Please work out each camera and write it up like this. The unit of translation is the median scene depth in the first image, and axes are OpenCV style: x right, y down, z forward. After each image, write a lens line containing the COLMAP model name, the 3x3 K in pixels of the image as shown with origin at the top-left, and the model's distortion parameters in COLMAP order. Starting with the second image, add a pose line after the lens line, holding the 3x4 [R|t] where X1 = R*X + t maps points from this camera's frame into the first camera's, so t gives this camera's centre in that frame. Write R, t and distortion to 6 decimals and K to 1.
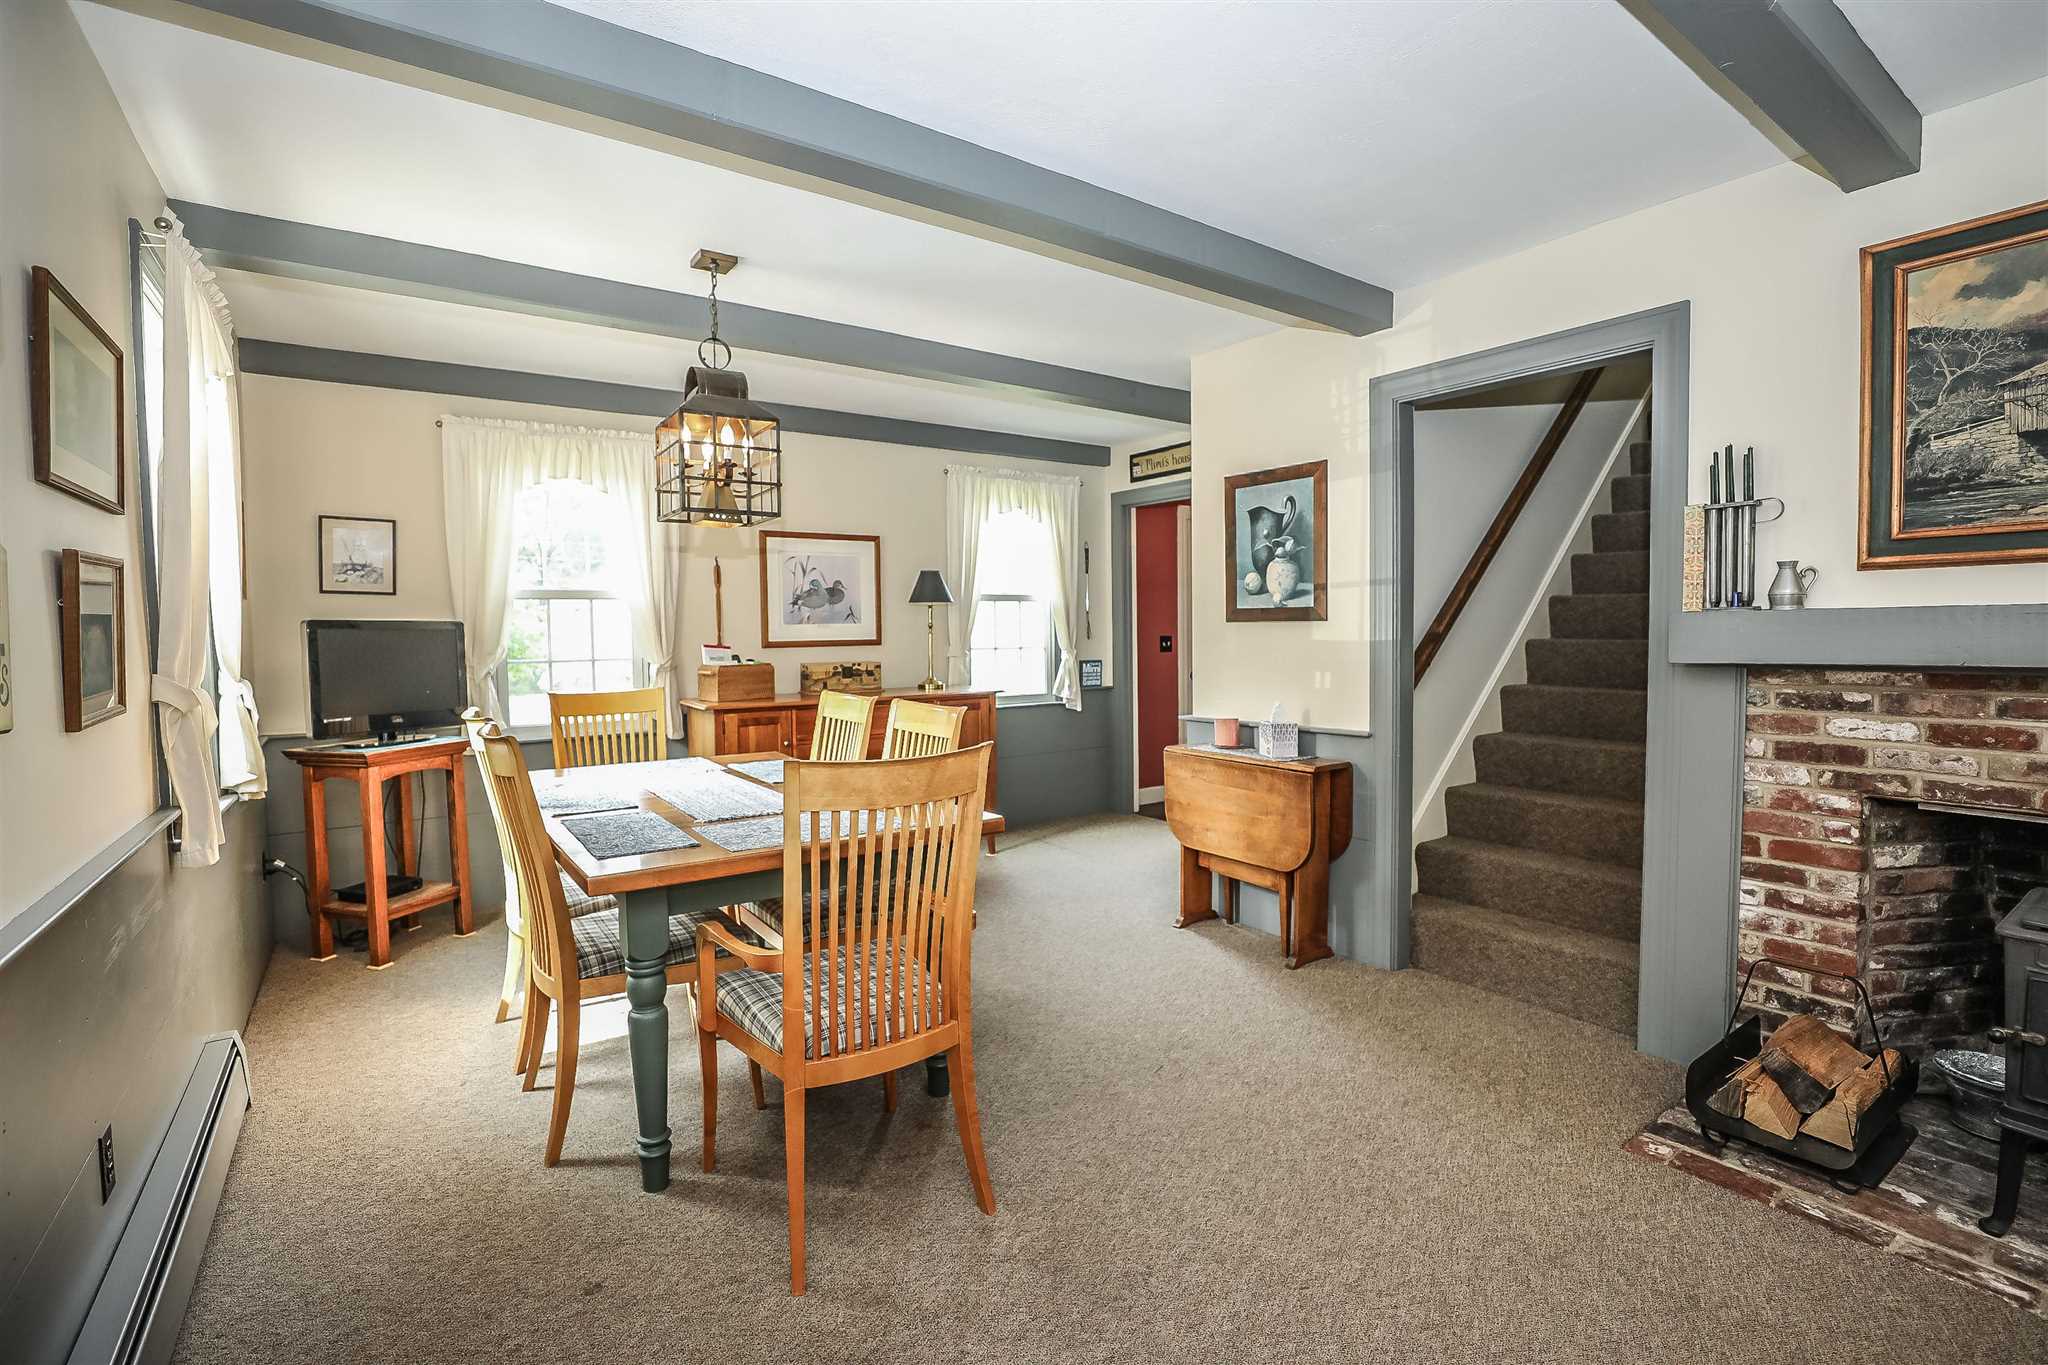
lens RADIAL K [[928.7, 0, 1024.6], [0, 928.7, 674.4], [0, 0, 1]] dist [-0.048705, 0.014253]
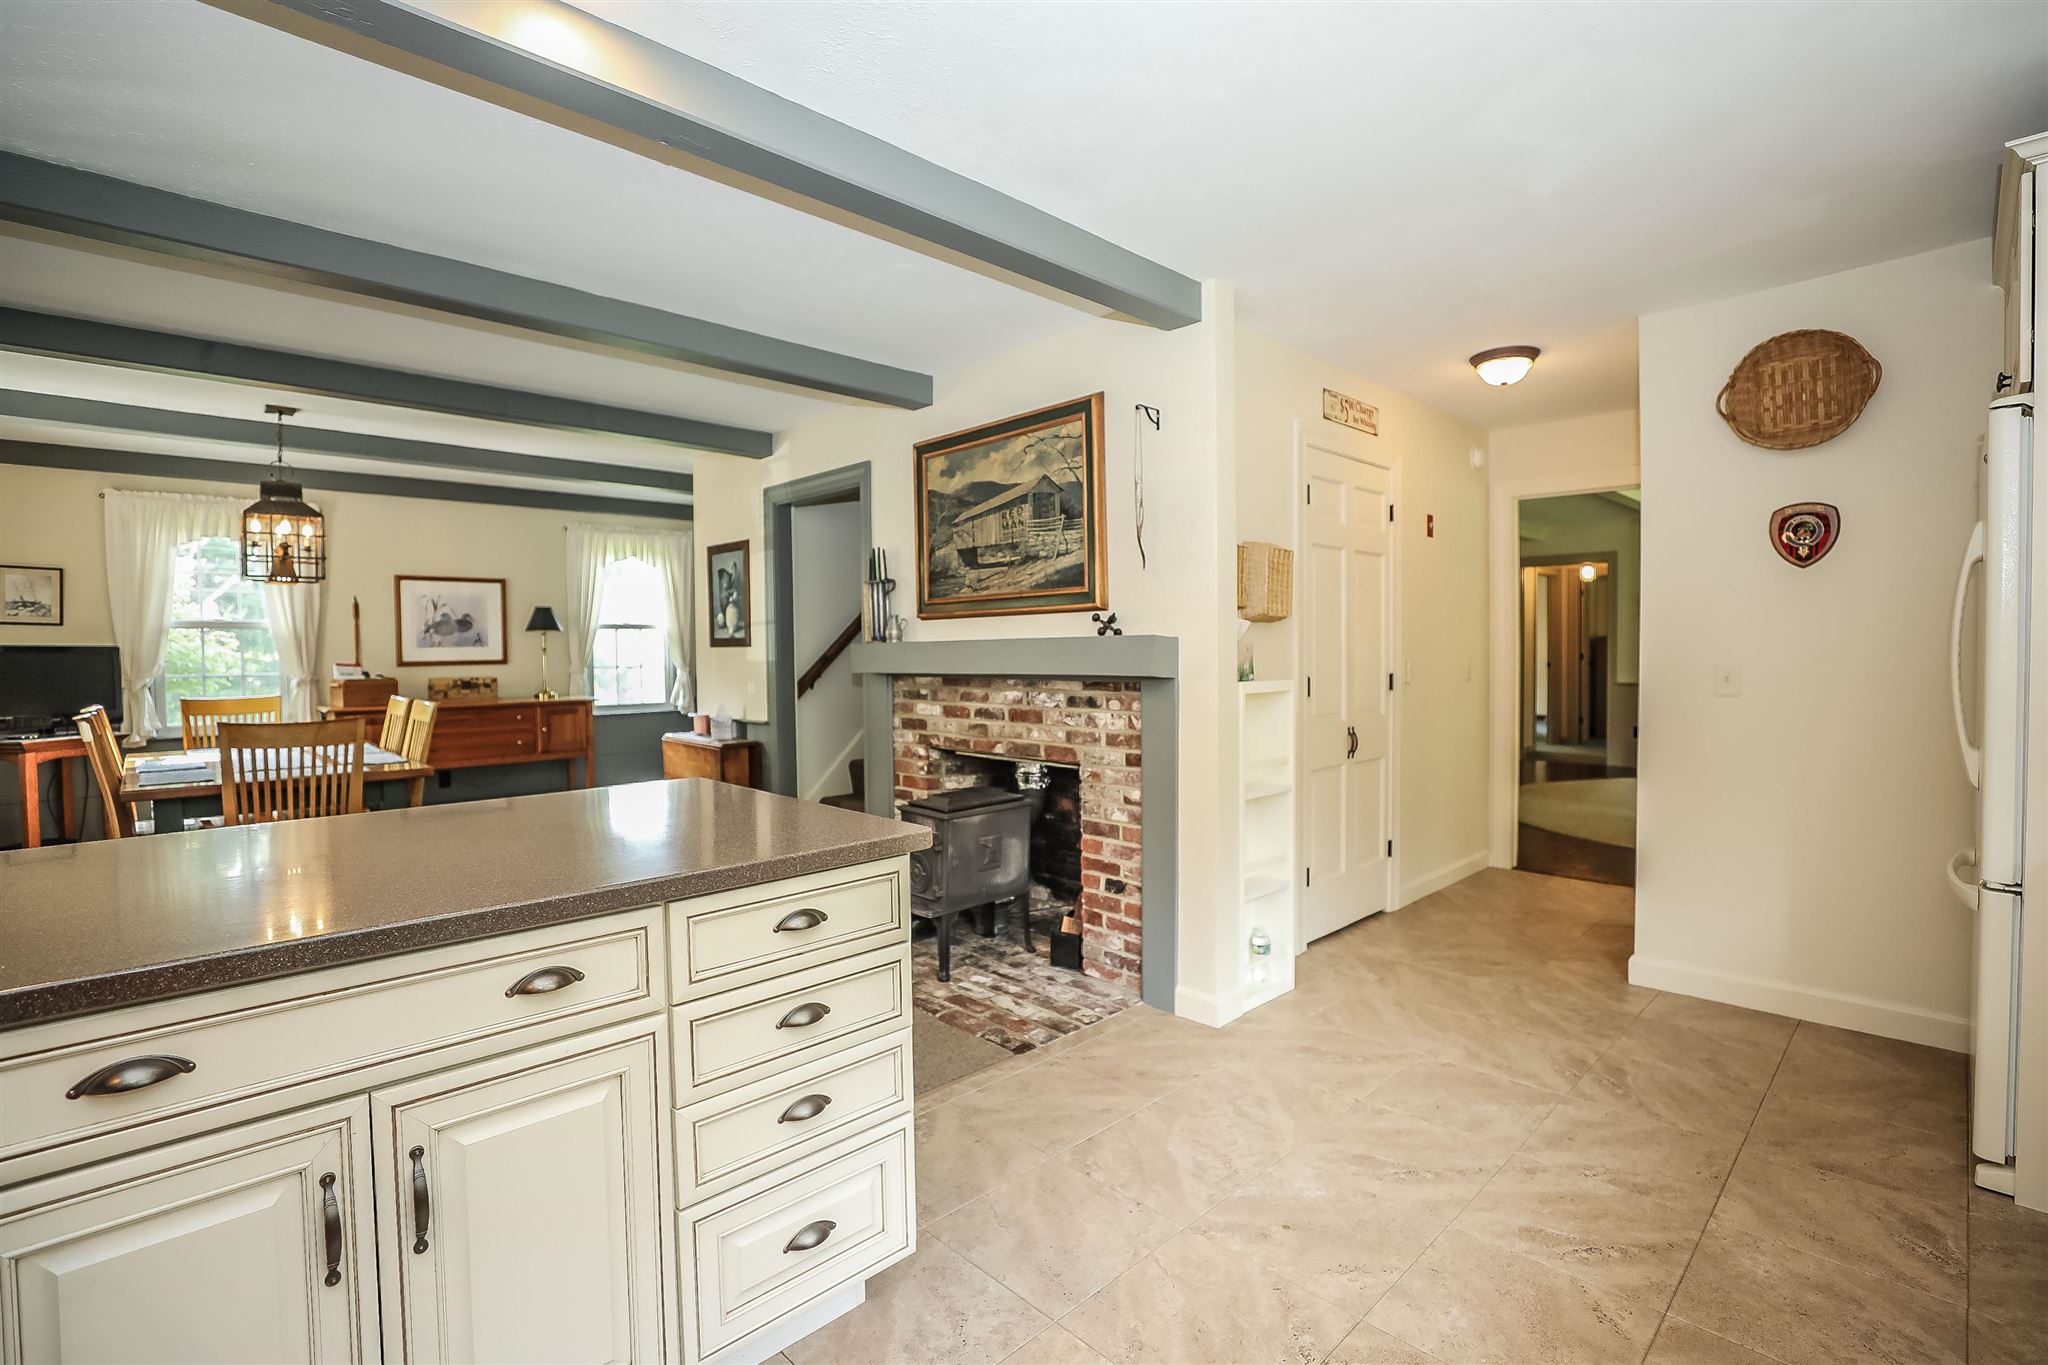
lens RADIAL K [[928.7, 0, 1024.6], [0, 928.7, 674.4], [0, 0, 1]] dist [-0.048705, 0.014253]
pose [[0.988012, -0.002064, 0.154363, 0.516335], [0.005371, 0.999765, -0.021007, 0.019099], [-0.154284, 0.021584, 0.987791, -0.520929]]
